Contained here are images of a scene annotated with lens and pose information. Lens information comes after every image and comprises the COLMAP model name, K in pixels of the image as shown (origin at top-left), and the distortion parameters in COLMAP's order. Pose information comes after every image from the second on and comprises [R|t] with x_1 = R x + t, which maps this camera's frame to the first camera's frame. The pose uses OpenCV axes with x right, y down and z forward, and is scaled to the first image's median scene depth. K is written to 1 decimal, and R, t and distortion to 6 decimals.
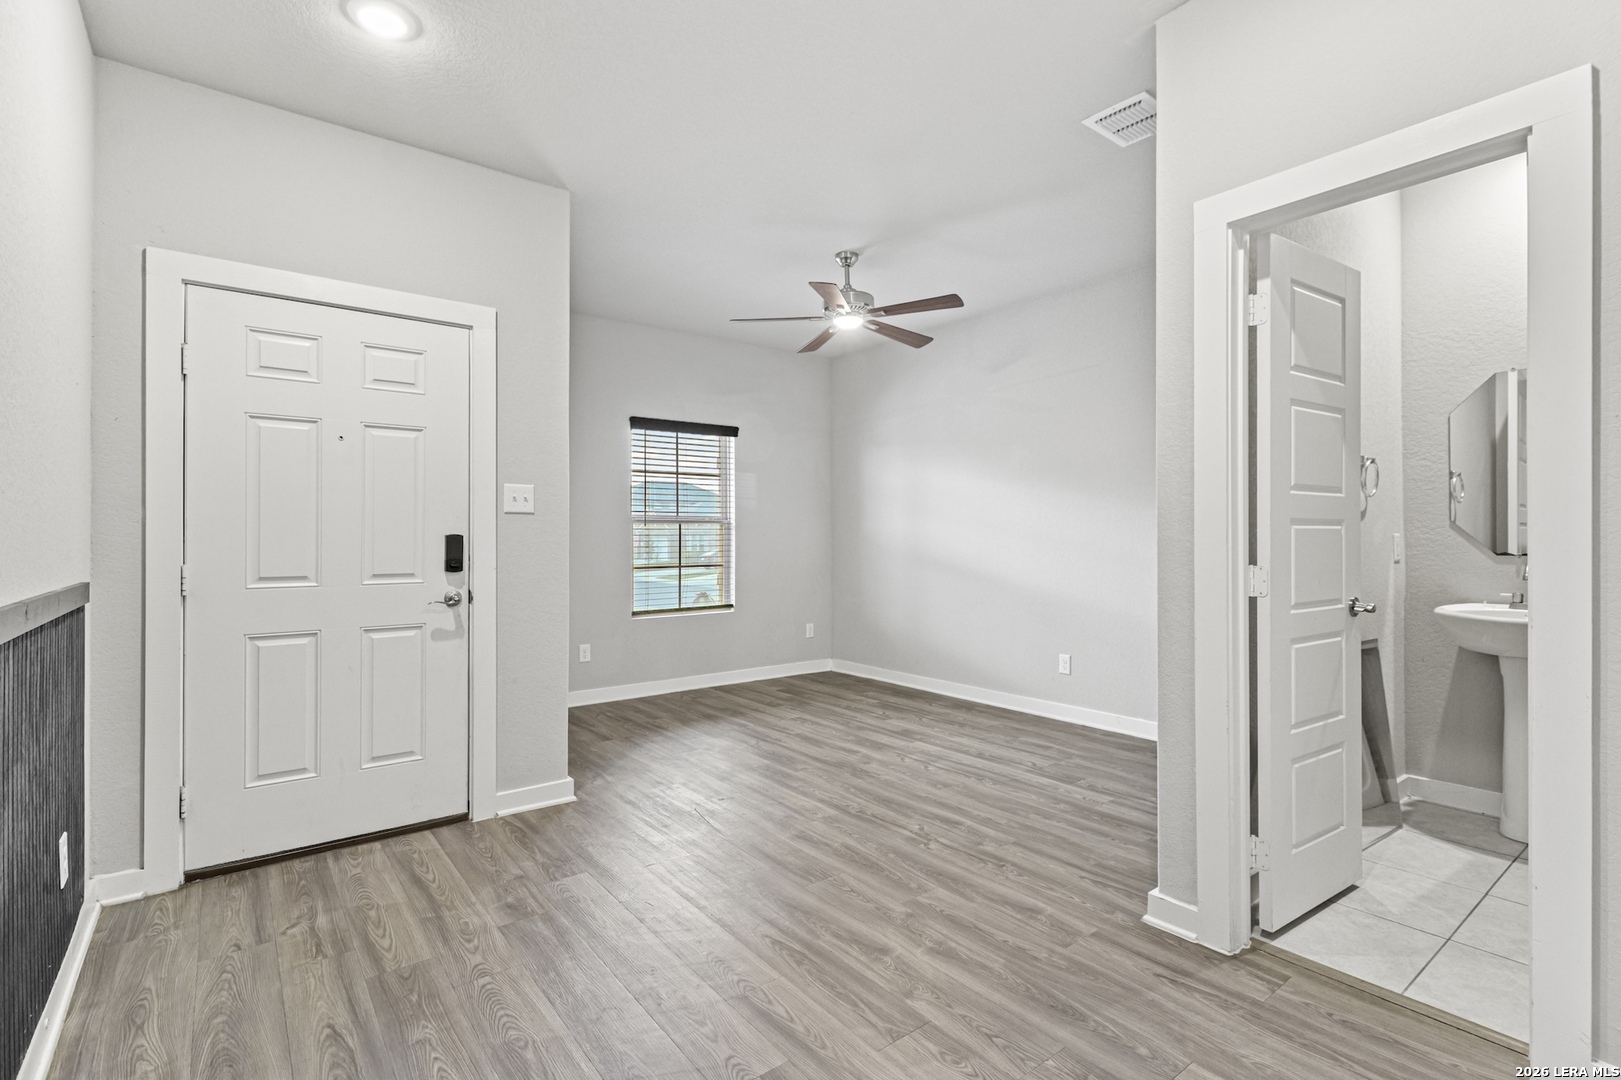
lens RADIAL K [[755.0, 0, 811.4], [0, 755.0, 530.4], [0, 0, 1]] dist [0.000238, -0.000211]
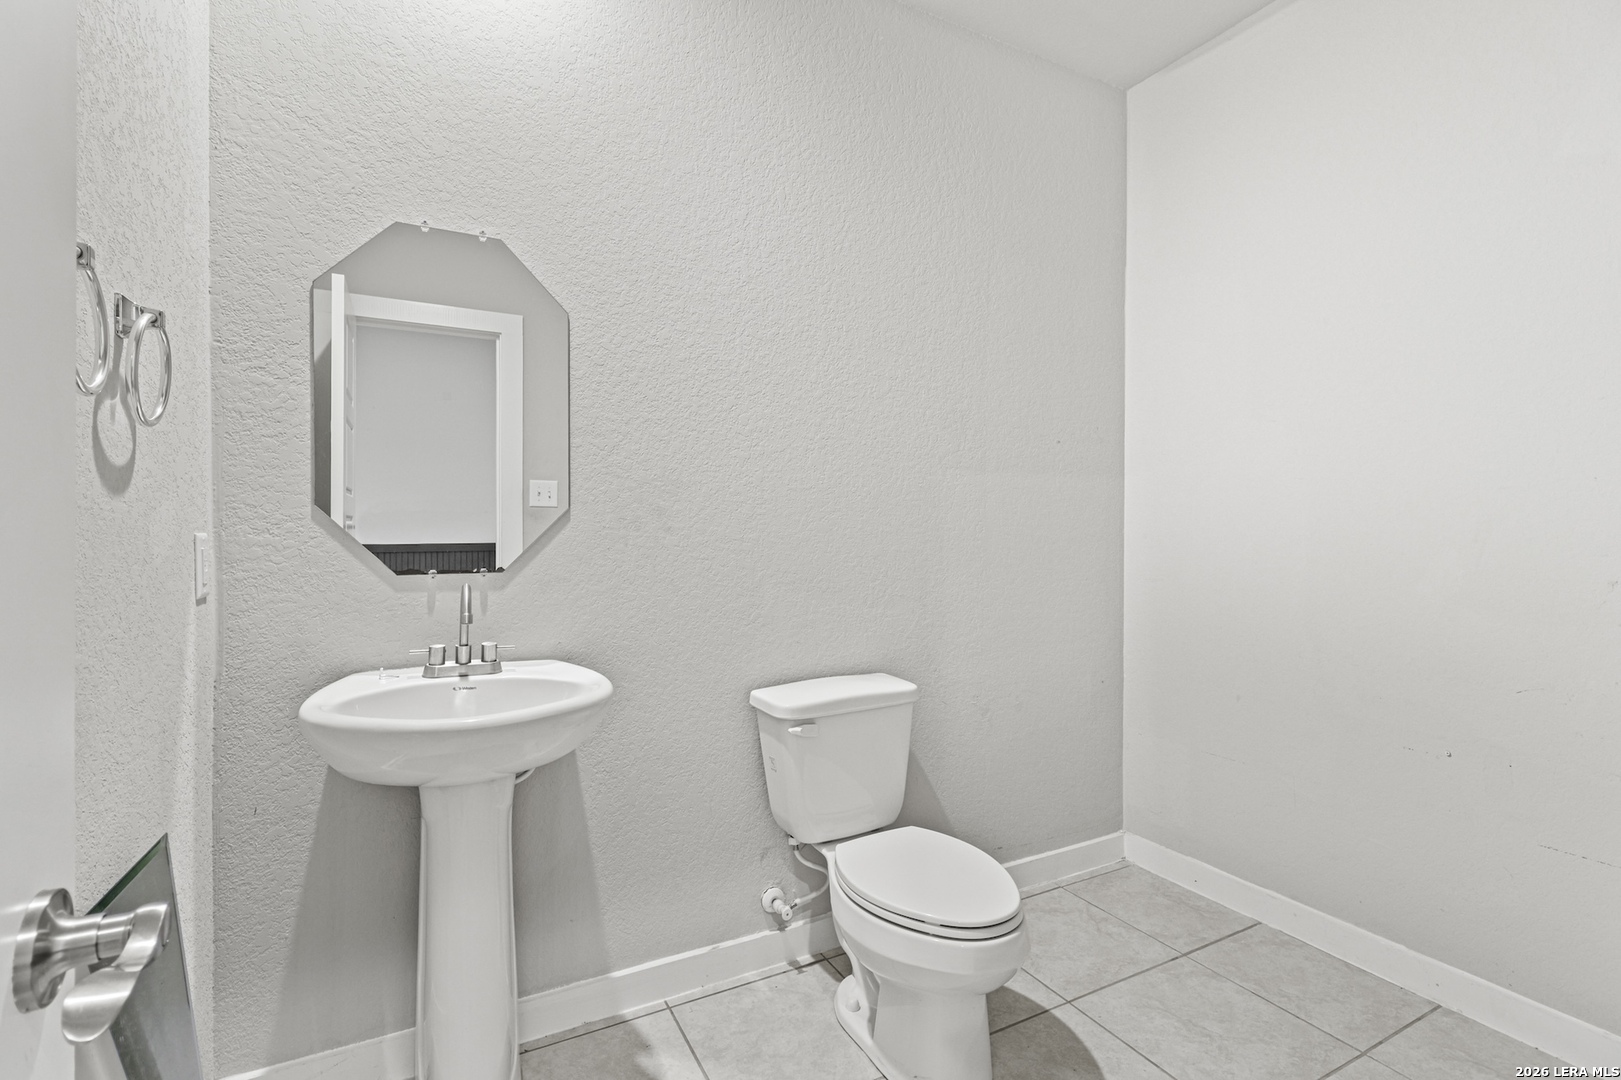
lens RADIAL K [[755.0, 0, 811.4], [0, 755.0, 530.4], [0, 0, 1]] dist [0.000238, -0.000211]
pose [[0.162801, 0.000312, 0.986659, 0.421047], [-0.005342, 0.999986, 0.000565, 0.001023], [-0.986645, -0.005362, 0.162800, 0.603262]]
